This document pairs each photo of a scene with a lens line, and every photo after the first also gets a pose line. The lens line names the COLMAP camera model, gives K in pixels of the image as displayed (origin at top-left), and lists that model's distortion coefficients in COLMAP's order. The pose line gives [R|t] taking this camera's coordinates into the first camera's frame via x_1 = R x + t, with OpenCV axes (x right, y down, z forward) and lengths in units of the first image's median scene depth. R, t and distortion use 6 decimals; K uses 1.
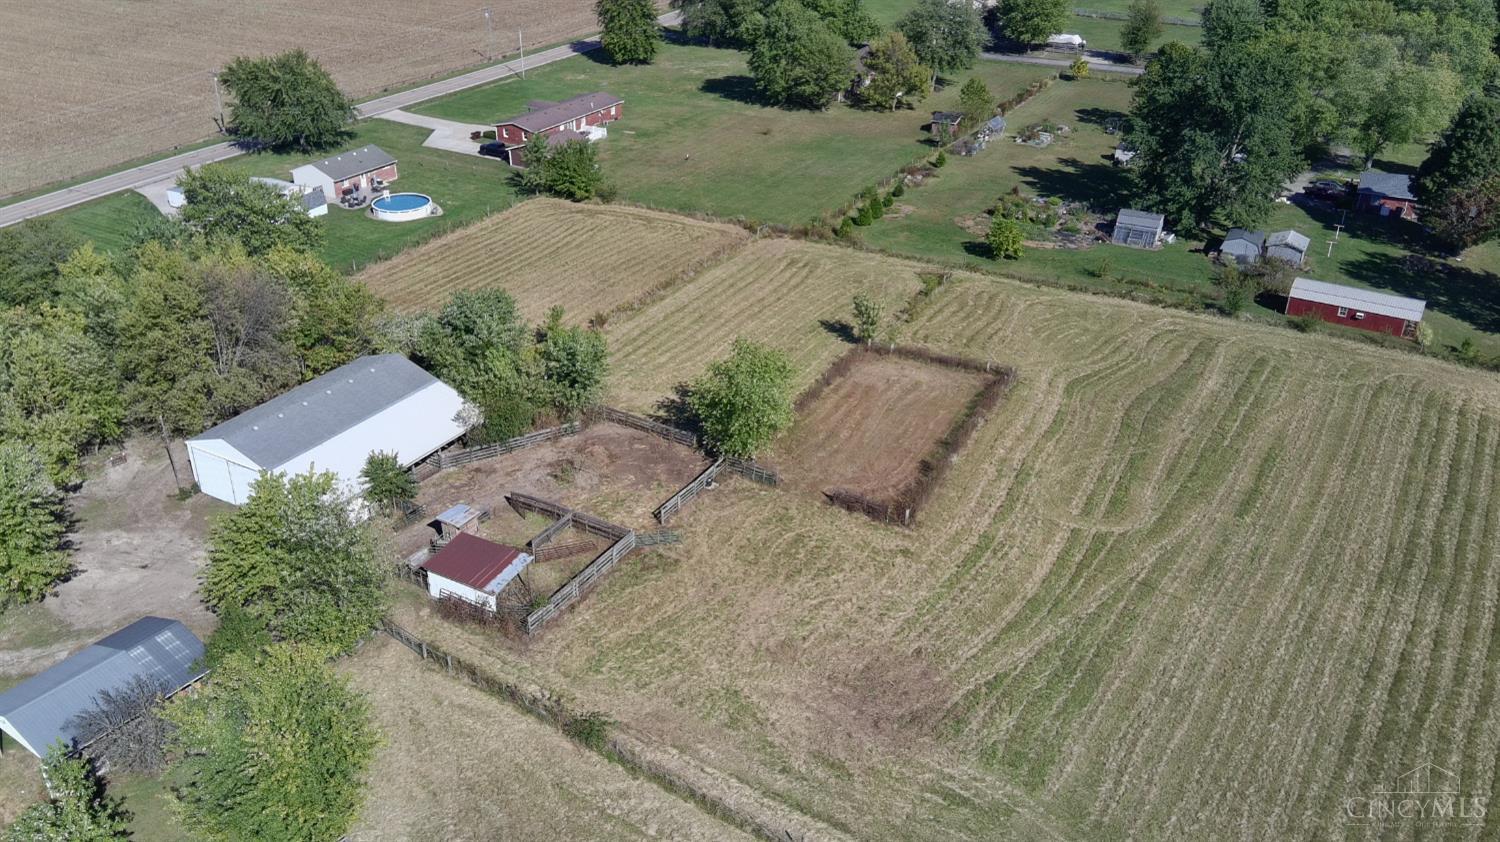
lens RADIAL K [[1260.9, 0, 750.0], [0, 1260.9, 421.0], [0, 0, 1]] dist [0.101335, -0.163269]
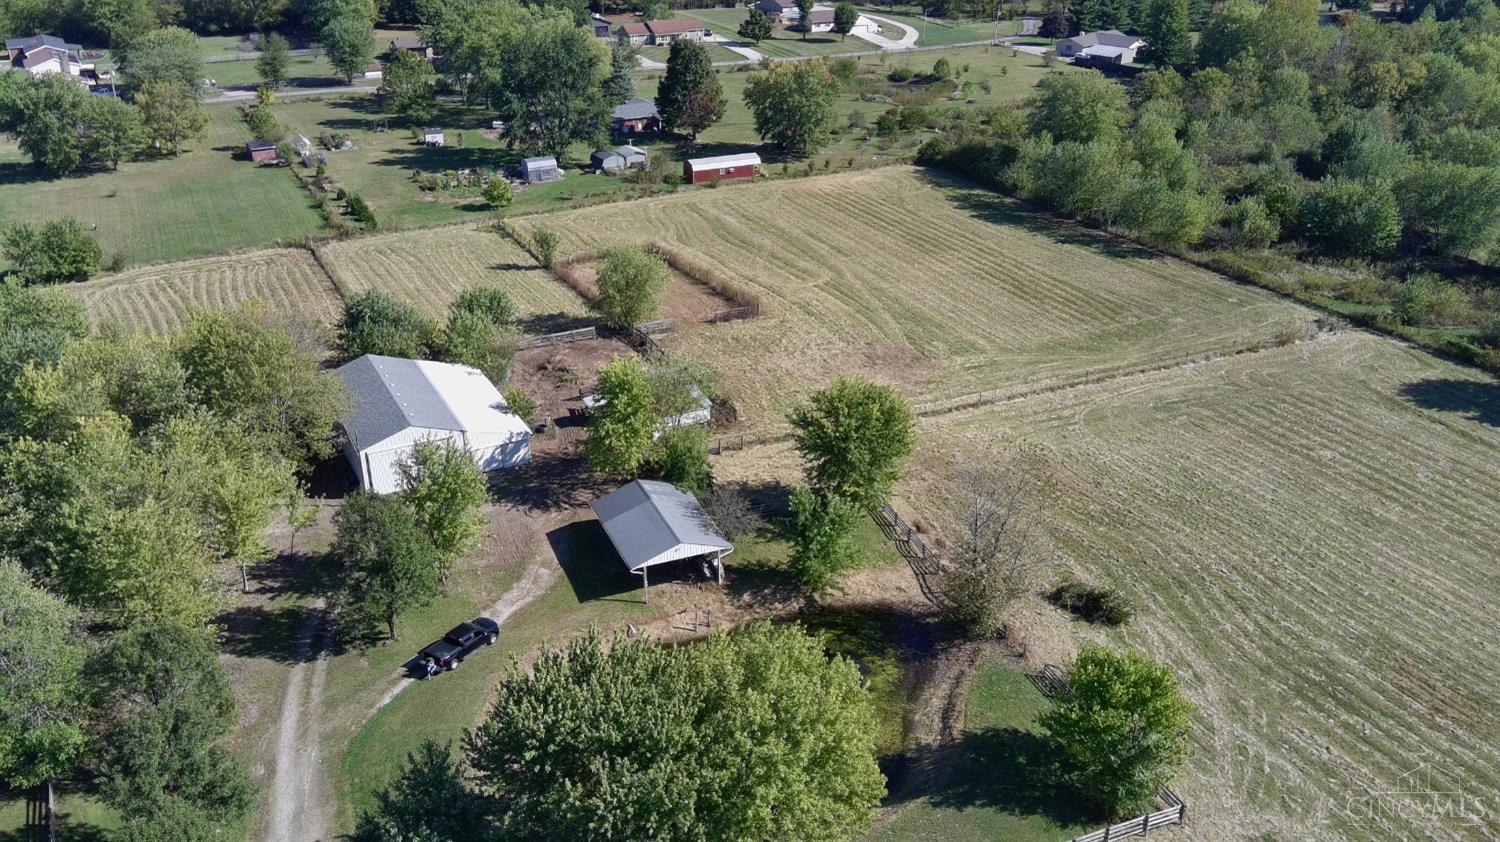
lens RADIAL K [[1260.9, 0, 750.0], [0, 1260.9, 421.0], [0, 0, 1]] dist [0.101335, -0.163269]
pose [[0.529571, -0.364907, 0.765766, -0.774330], [0.398025, 0.904088, 0.155564, -0.031690], [-0.749087, 0.222412, 0.624021, 0.043150]]
